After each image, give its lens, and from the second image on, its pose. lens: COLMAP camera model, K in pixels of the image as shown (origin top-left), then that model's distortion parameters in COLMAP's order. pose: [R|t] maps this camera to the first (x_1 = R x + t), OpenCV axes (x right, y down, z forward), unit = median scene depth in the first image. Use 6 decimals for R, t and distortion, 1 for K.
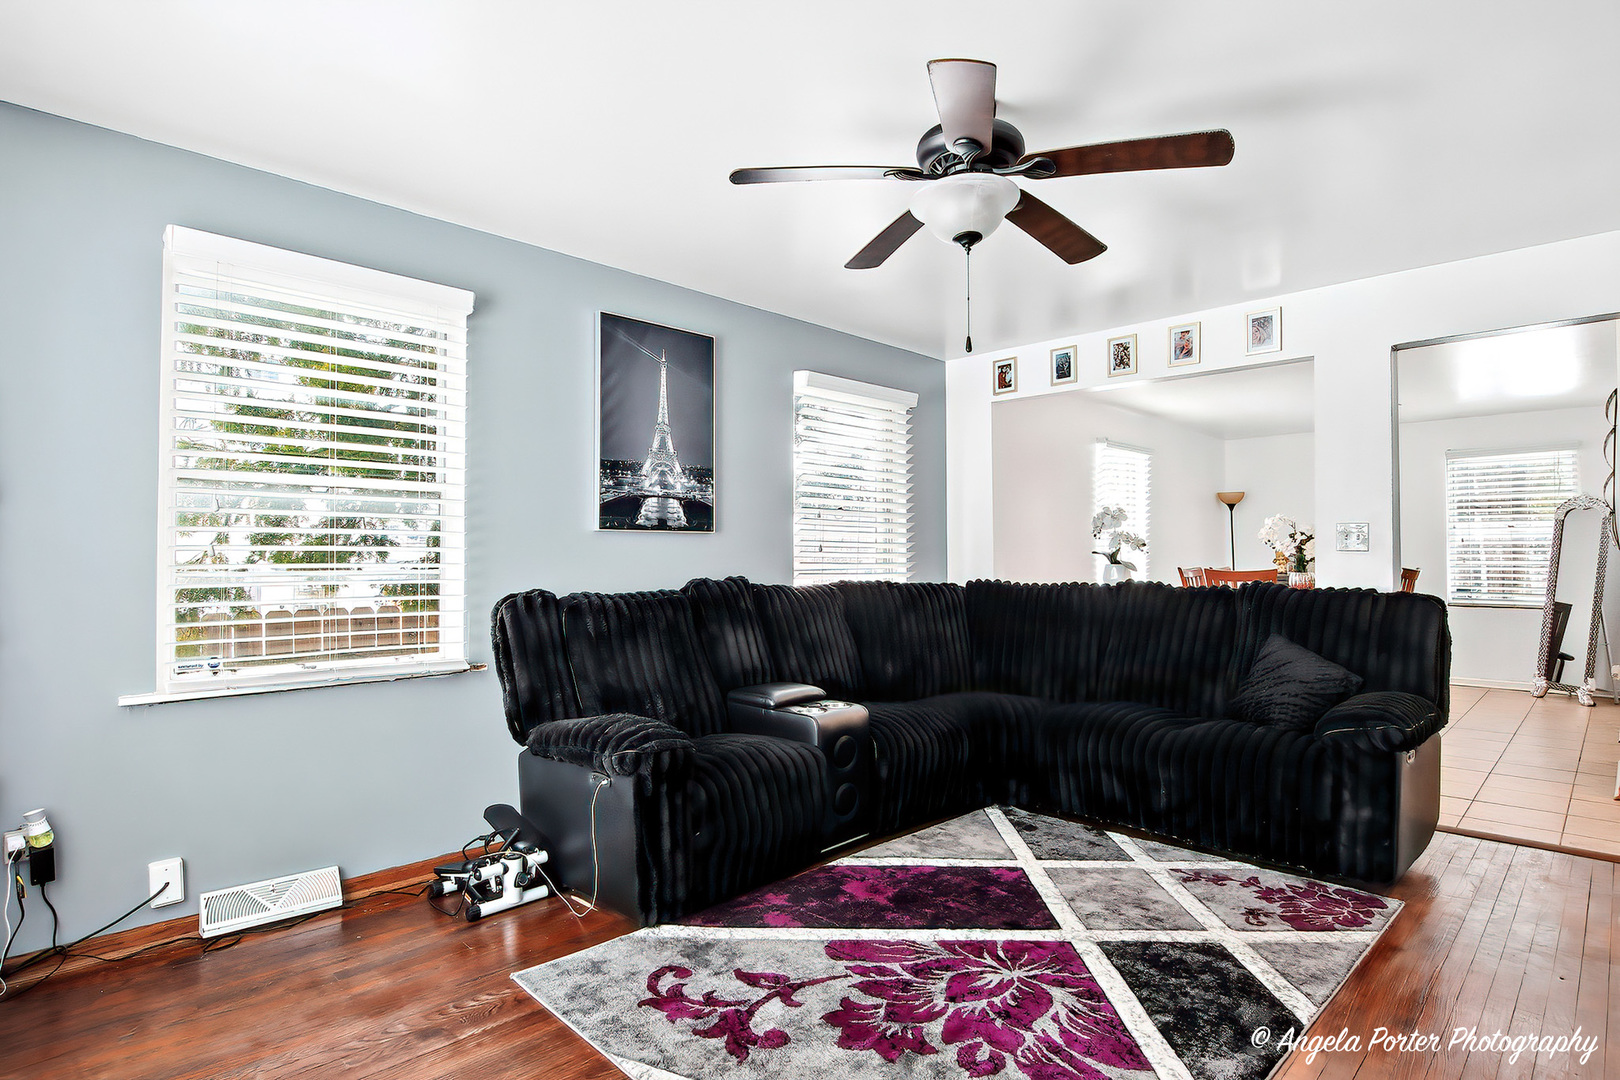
lens RADIAL K [[859.9, 0, 837.0], [0, 859.9, 558.0], [0, 0, 1]] dist [-0.024940, -0.000558]
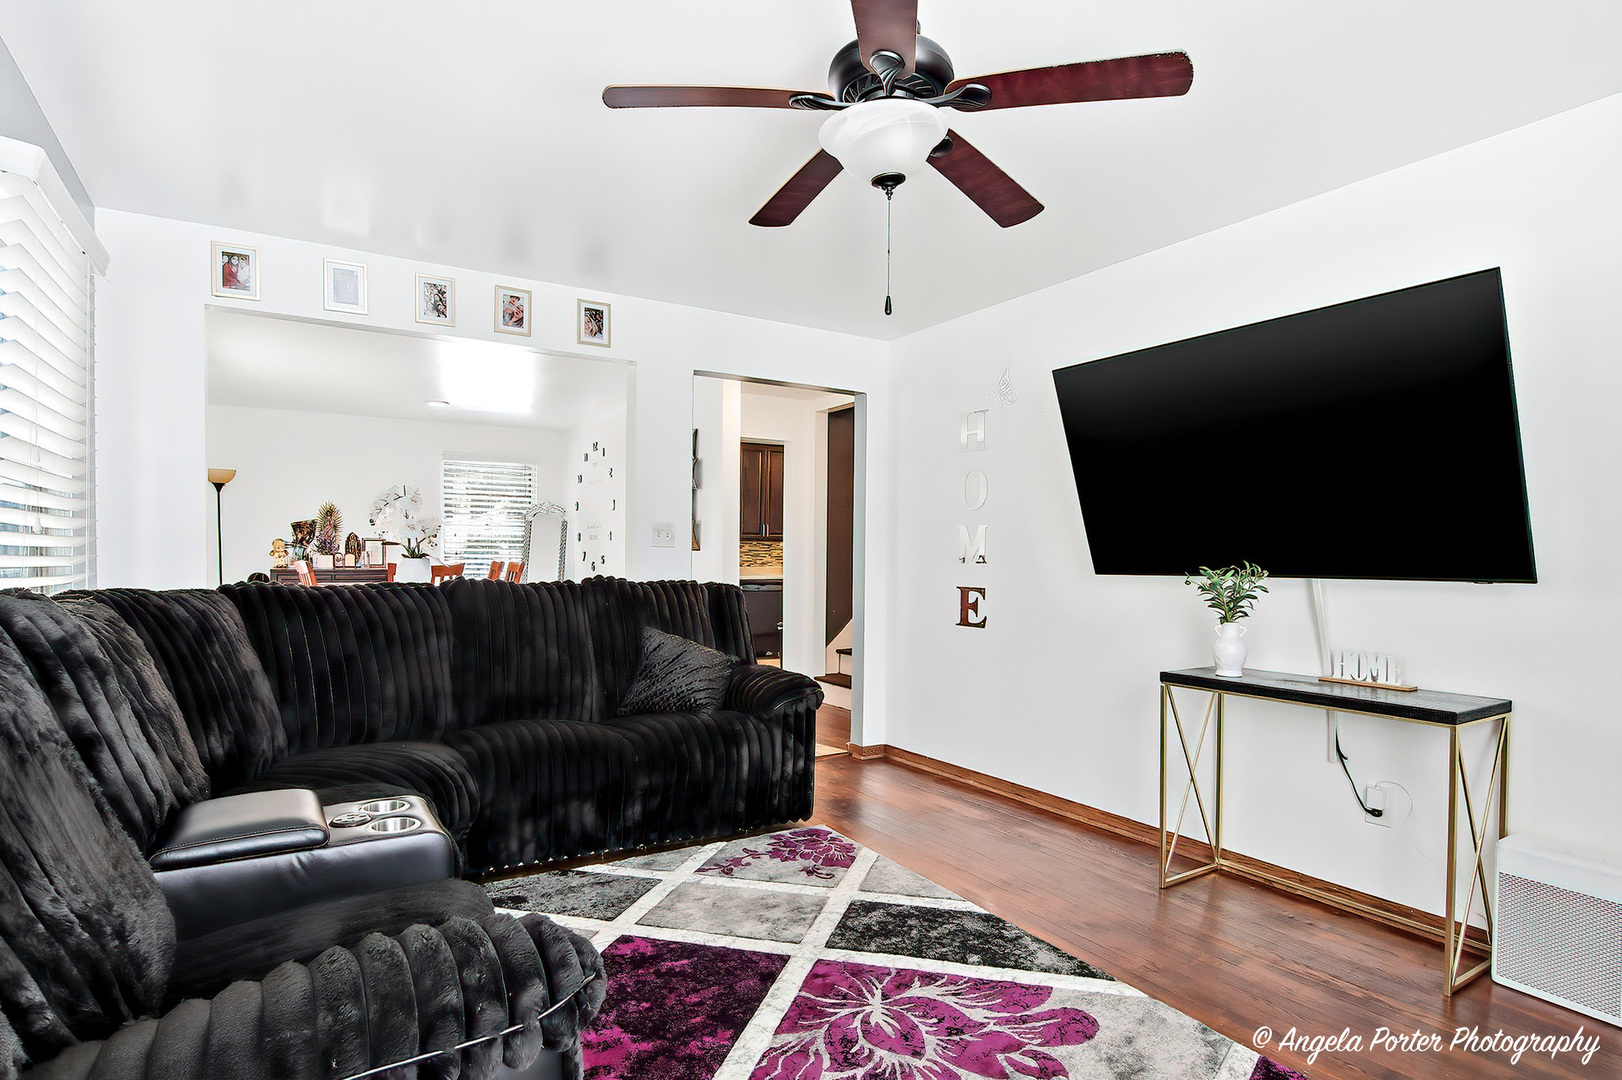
lens RADIAL K [[860.9, 0, 838.0], [0, 860.9, 558.0], [0, 0, 1]] dist [-0.024940, -0.000558]
pose [[0.232880, 0.000468, 0.972505, -0.582205], [-0.008353, 0.999964, 0.001519, 0.006443], [-0.972470, -0.008477, 0.232876, 0.697098]]
